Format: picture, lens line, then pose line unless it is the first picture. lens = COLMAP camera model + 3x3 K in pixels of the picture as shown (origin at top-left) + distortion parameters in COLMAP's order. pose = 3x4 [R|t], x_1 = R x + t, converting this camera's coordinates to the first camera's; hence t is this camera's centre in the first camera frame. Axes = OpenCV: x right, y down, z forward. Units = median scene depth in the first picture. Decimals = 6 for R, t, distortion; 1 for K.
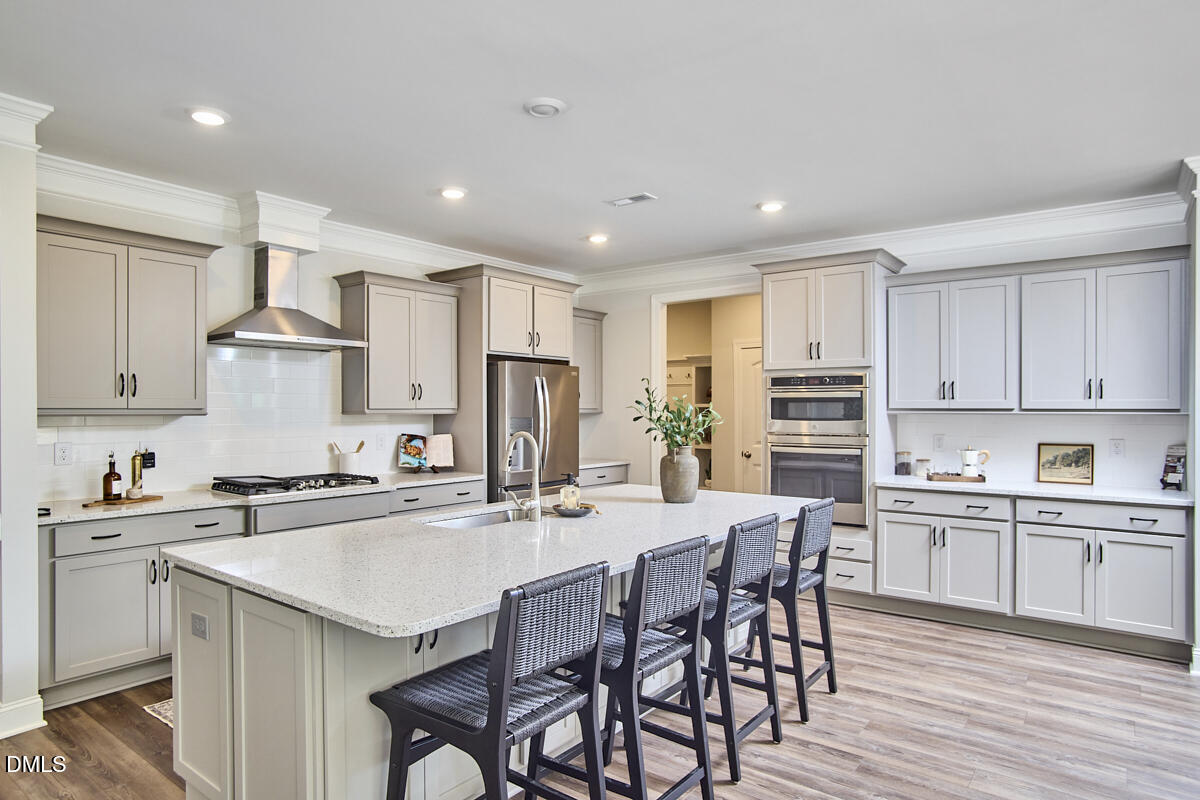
lens RADIAL K [[701.9, 0, 600.1], [0, 701.9, 407.3], [0, 0, 1]] dist [-0.015866, 0.000467]
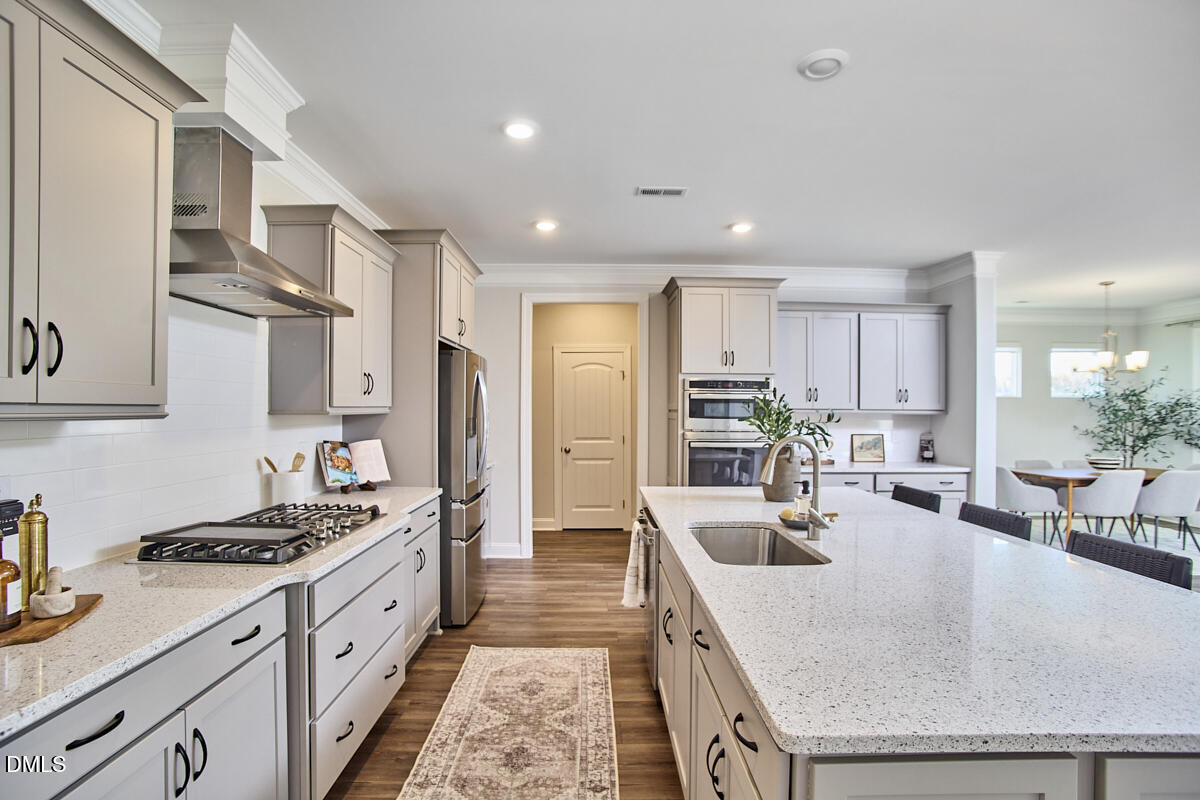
lens RADIAL K [[578.1, 0, 598.6], [0, 578.1, 401.8], [0, 0, 1]] dist [-0.005570, 0.000518]
pose [[0.792127, 0.010193, 0.610272, -0.443936], [-0.005007, 0.999935, -0.010203, 0.001962], [-0.610336, 0.005026, 0.792127, 0.367459]]
